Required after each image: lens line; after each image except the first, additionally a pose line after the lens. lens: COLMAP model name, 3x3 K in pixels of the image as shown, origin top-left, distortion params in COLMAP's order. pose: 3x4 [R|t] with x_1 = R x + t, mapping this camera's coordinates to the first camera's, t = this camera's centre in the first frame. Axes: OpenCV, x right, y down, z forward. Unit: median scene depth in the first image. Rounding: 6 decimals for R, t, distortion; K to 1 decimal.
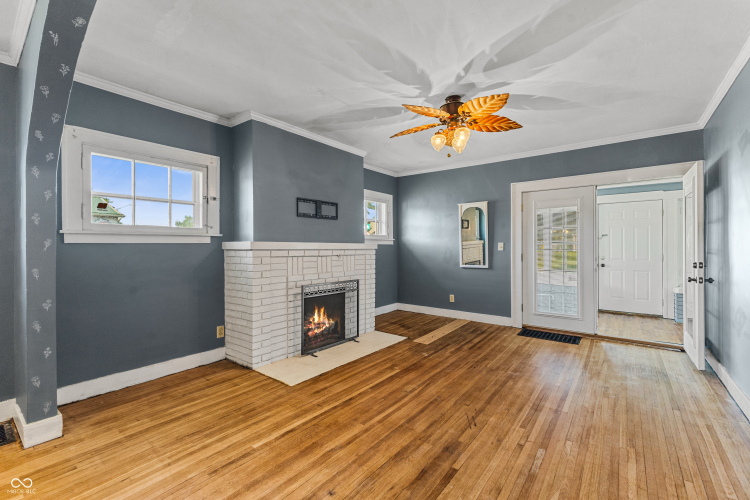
lens RADIAL K [[321.6, 0, 374.2], [0, 321.6, 247.8], [0, 0, 1]] dist [0.007004, -0.000918]
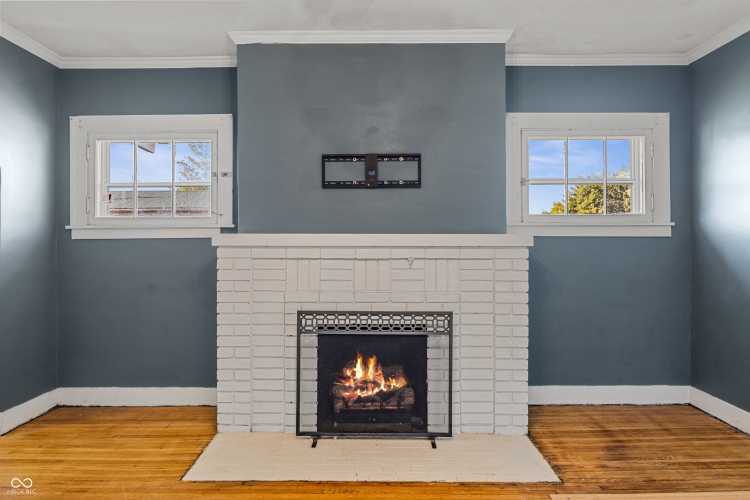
lens RADIAL K [[474.2, 0, 377.7], [0, 474.2, 245.0], [0, 0, 1]] dist [0.002686, -0.000091]
pose [[0.610417, -0.003469, -0.792072, 0.459482], [-0.001200, 0.999985, -0.005304, 0.006275], [0.792079, 0.004188, 0.610404, 0.542985]]
